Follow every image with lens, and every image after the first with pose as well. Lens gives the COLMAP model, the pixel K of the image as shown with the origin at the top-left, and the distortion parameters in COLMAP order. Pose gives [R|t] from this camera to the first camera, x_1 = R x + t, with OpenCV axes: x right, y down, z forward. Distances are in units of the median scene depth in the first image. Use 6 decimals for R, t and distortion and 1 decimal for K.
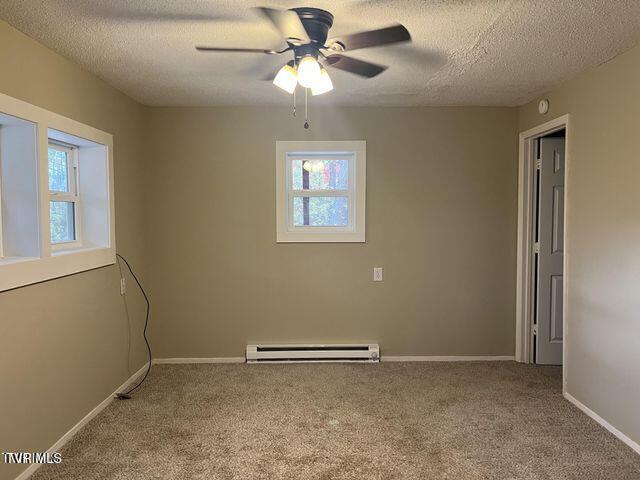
lens RADIAL K [[481.2, 0, 320.9], [0, 481.2, 238.9], [0, 0, 1]] dist [0.046595, -0.049977]
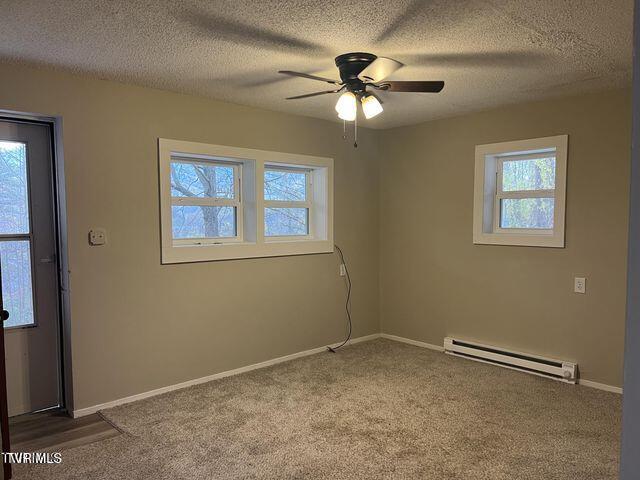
lens RADIAL K [[481.2, 0, 317.6], [0, 481.2, 241.2], [0, 0, 1]] dist [0.046595, -0.049977]
pose [[0.666637, 0.040074, -0.744305, 0.470862], [-0.041479, 0.999001, 0.016637, -0.001524], [0.744228, 0.019782, 0.667633, 0.051589]]
